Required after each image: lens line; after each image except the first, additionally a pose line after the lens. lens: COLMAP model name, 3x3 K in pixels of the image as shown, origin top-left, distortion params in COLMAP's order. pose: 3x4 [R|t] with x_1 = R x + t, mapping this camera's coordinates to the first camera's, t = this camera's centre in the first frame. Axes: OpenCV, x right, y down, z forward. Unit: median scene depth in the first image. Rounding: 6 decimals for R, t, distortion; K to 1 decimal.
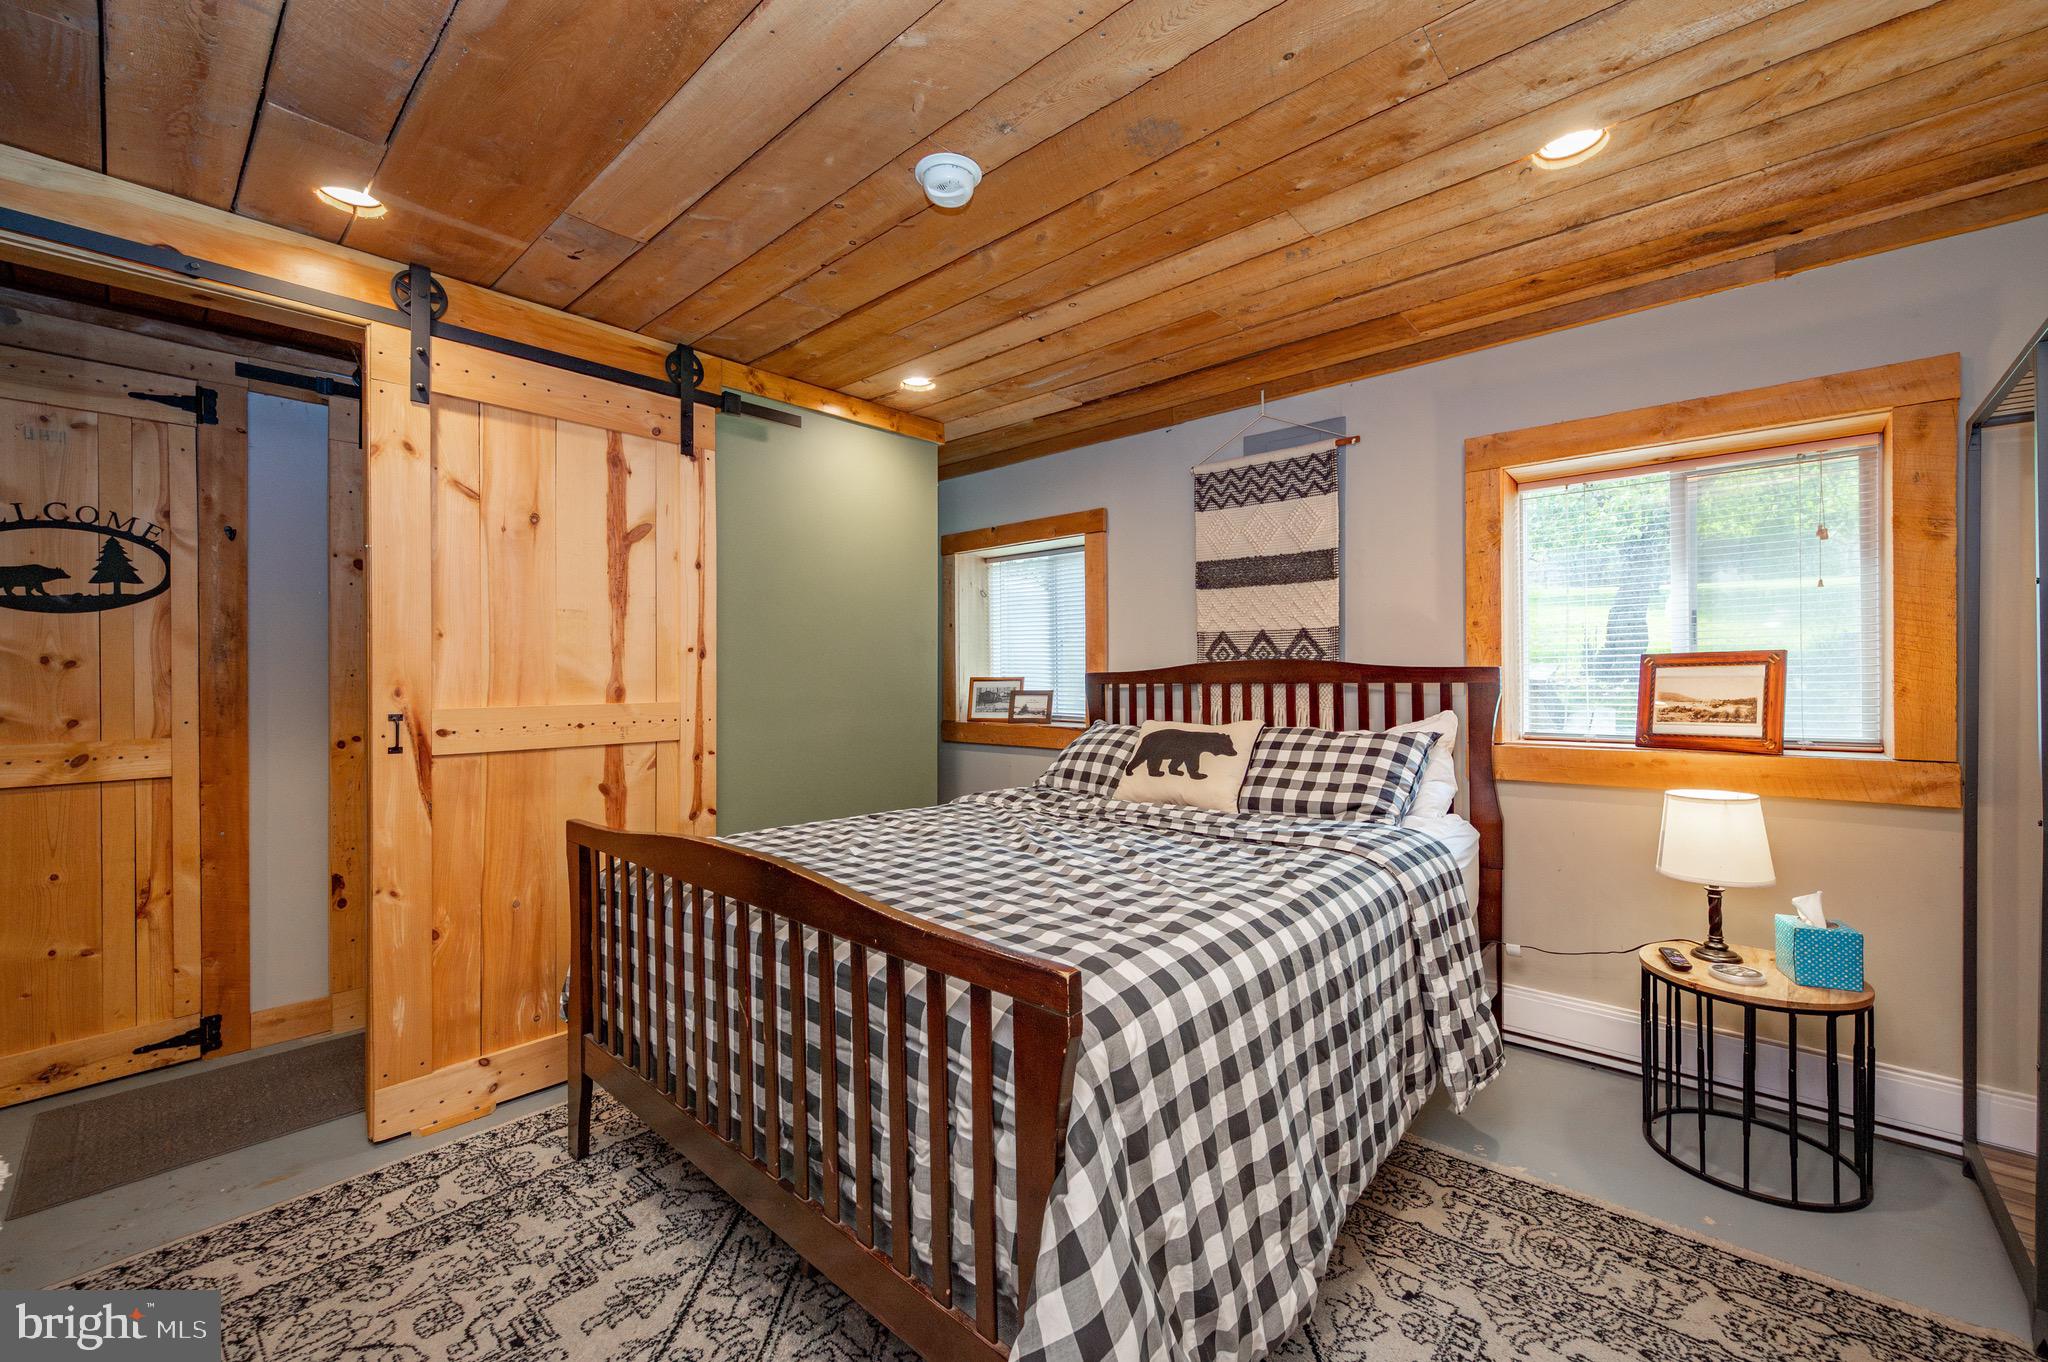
lens RADIAL K [[809.2, 0, 1026.8], [0, 809.2, 679.0], [0, 0, 1]] dist [-0.001455, -0.000255]
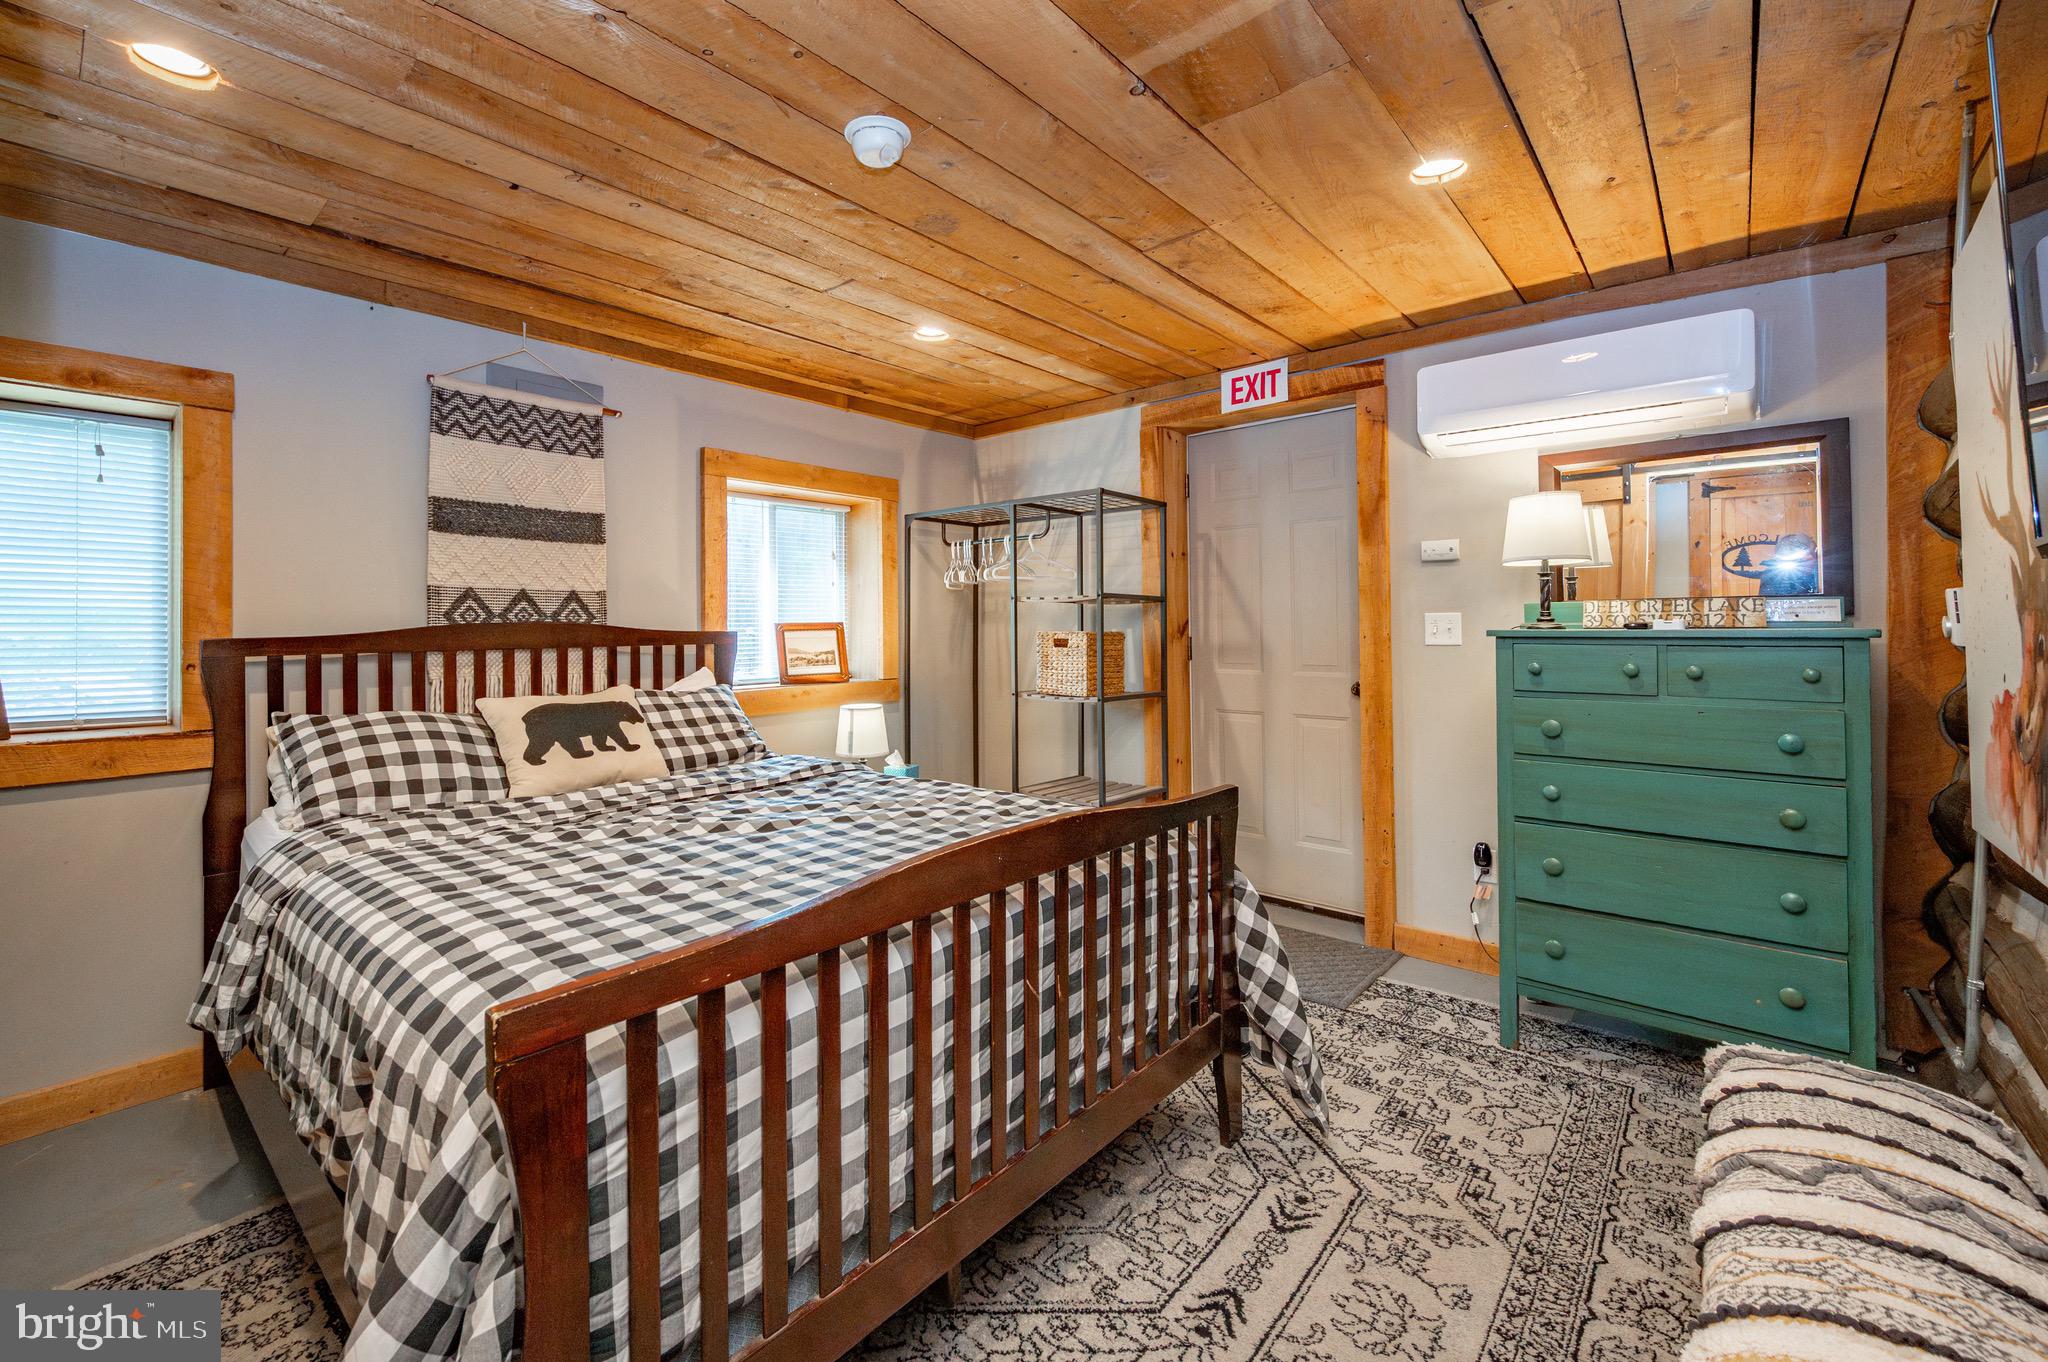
lens RADIAL K [[867.2, 0, 951.1], [0, 867.2, 621.2], [0, 0, 1]] dist [-0.001922, -0.000090]
pose [[0.015007, 0.013560, 0.999795, -0.685542], [0.011805, 0.999836, -0.013738, -0.006651], [-0.999818, 0.012008, 0.014845, 0.536618]]
